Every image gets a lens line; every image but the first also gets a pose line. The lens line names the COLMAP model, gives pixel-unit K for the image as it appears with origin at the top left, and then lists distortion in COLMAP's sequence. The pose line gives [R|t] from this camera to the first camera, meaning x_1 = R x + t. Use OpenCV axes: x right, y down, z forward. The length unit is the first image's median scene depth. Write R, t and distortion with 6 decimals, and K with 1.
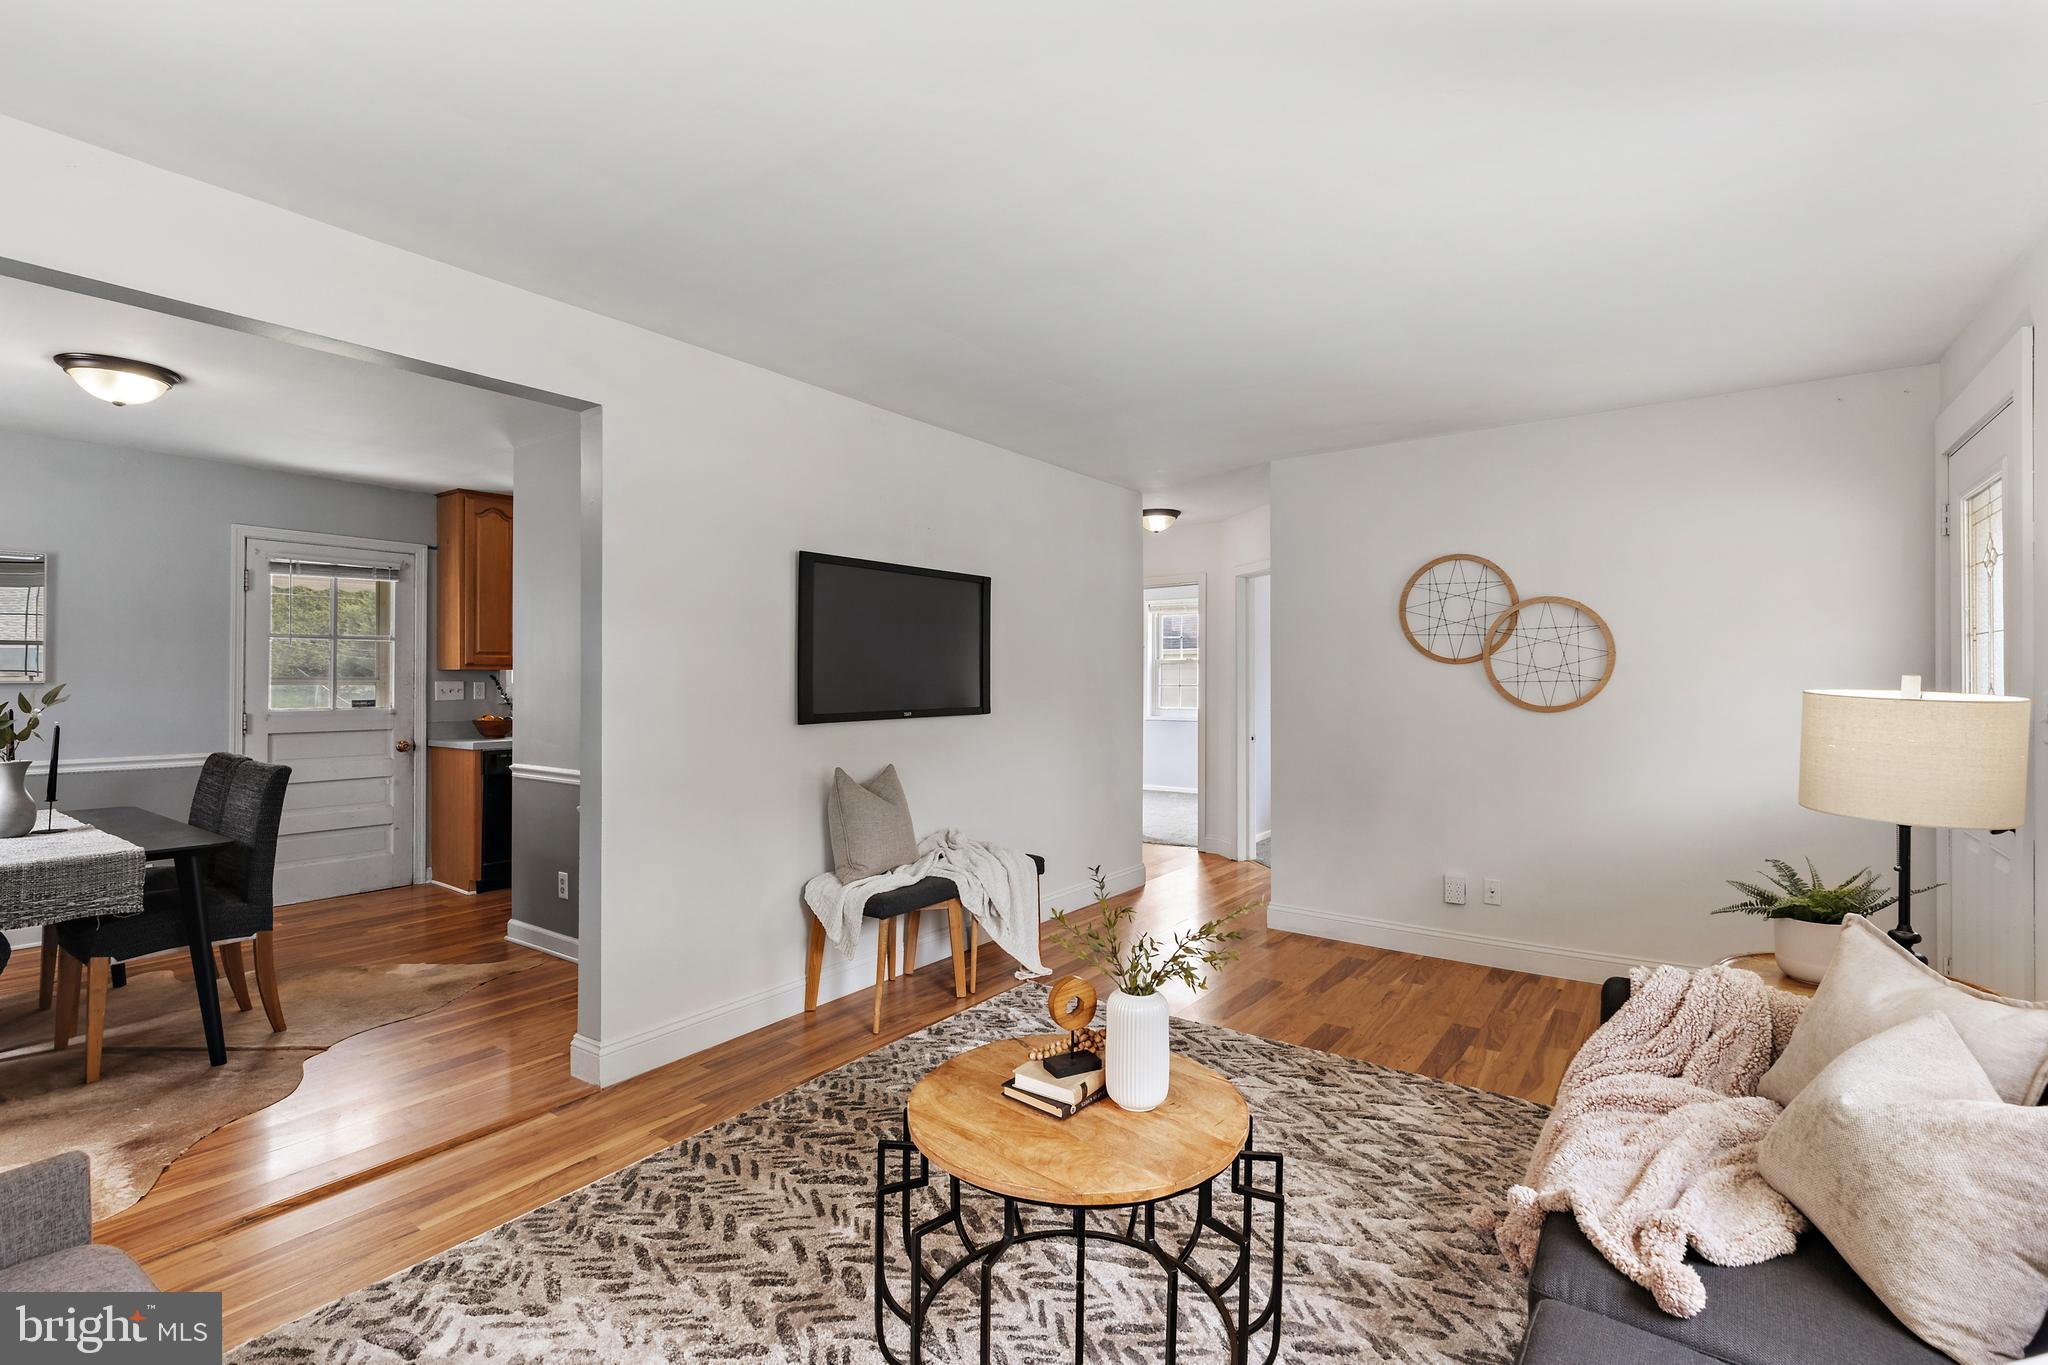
lens RADIAL K [[933.0, 0, 1017.1], [0, 933.0, 672.4], [0, 0, 1]] dist [0.009267, -0.000155]
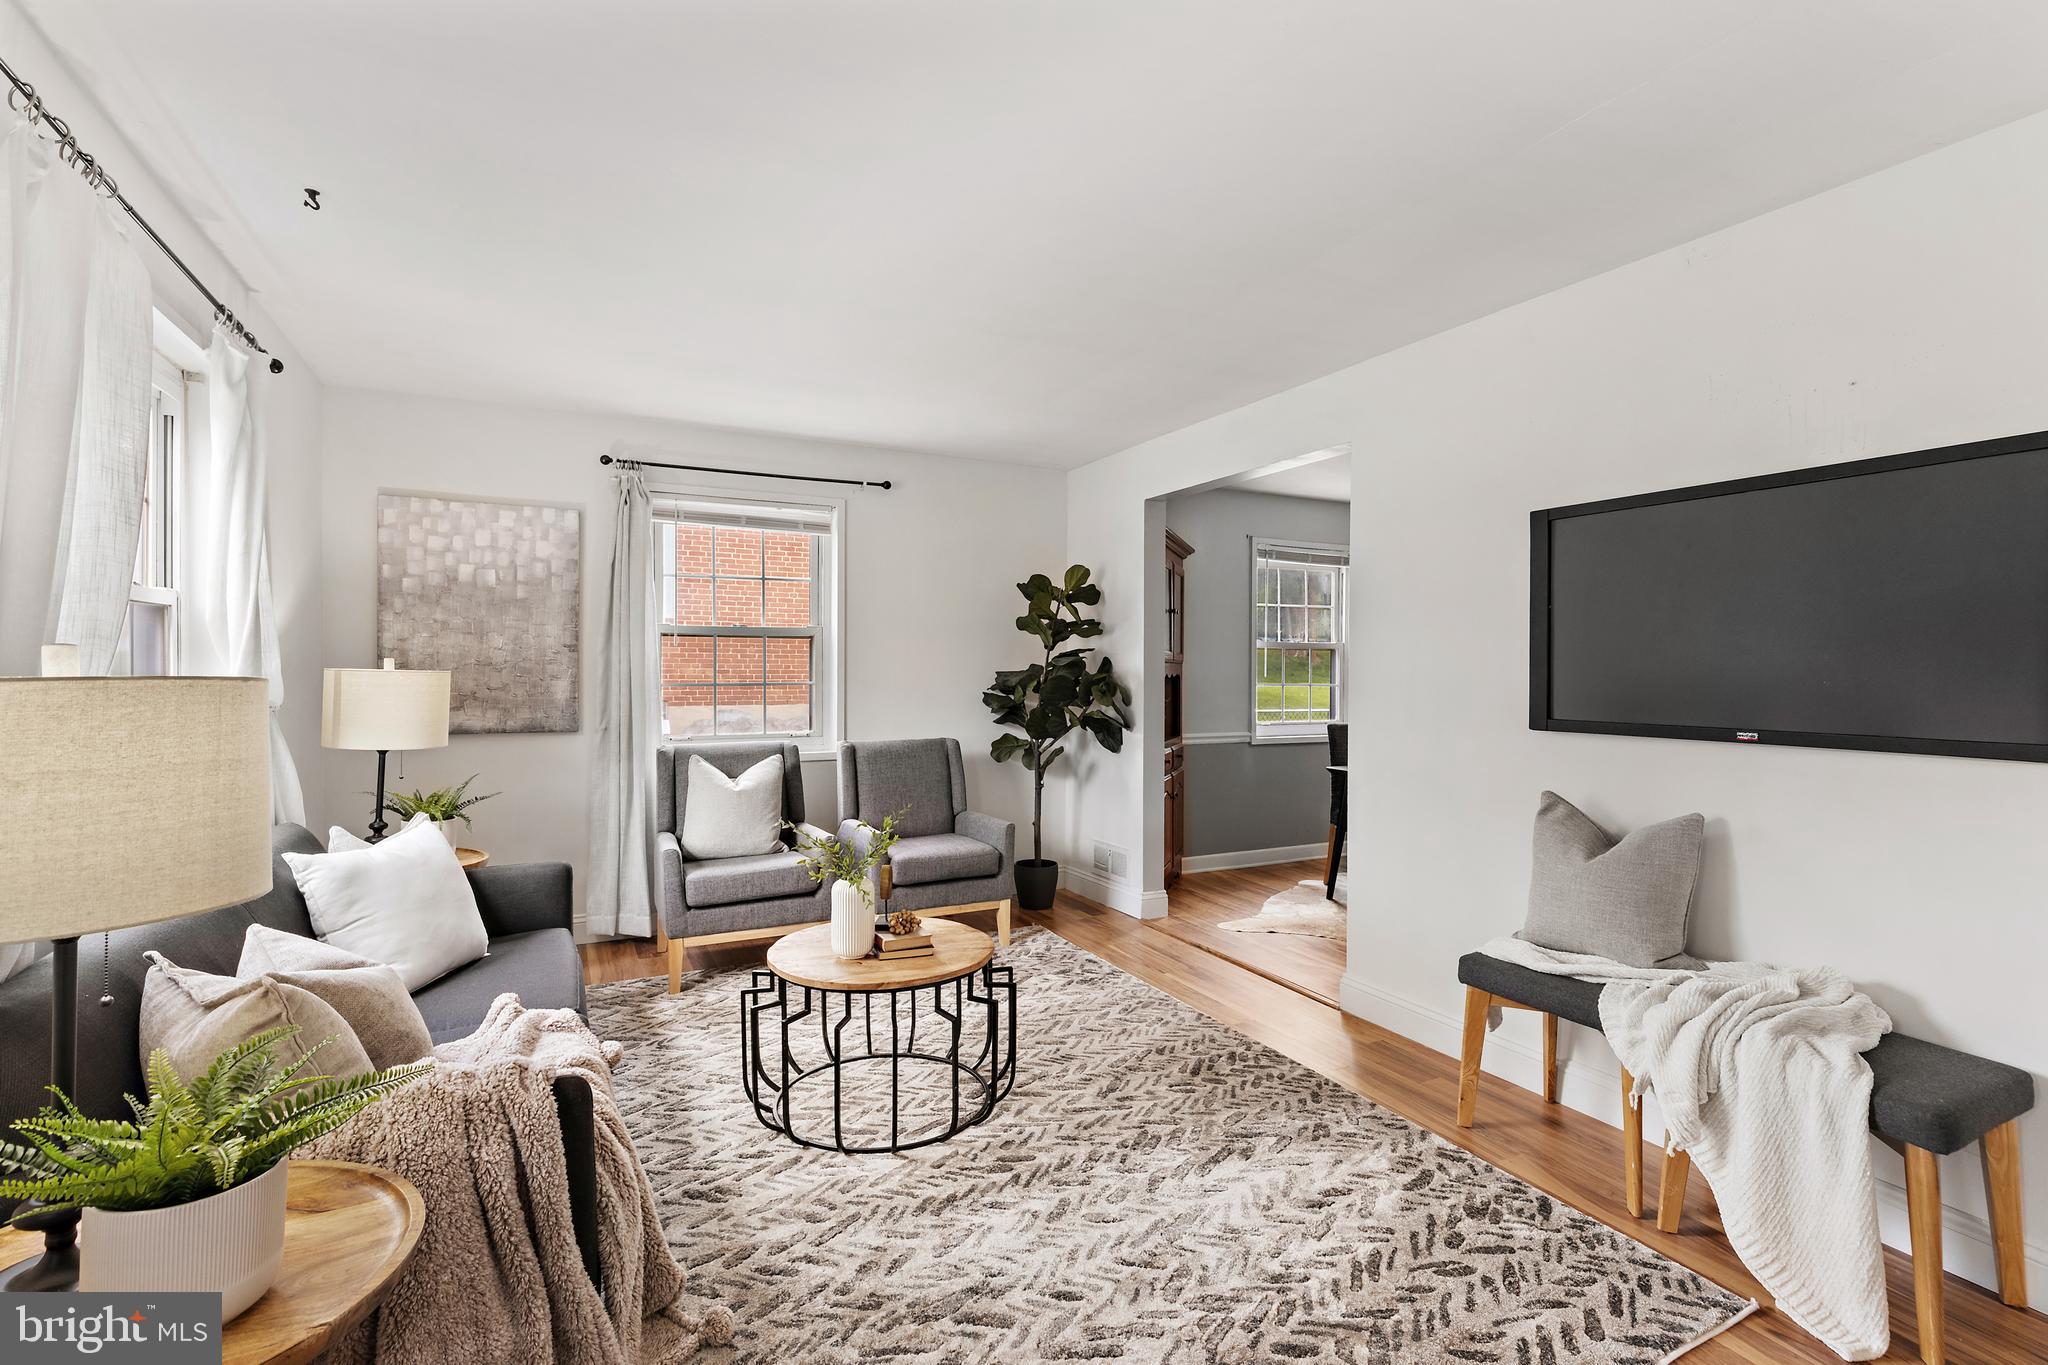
lens RADIAL K [[933.0, 0, 1045.3], [0, 933.0, 680.8], [0, 0, 1]] dist [0.009267, -0.000155]
pose [[-0.434137, 0.009509, -0.900797, 0.448886], [-0.001278, 0.999937, 0.011171, 0.003881], [0.900846, 0.006001, -0.434098, 0.651707]]
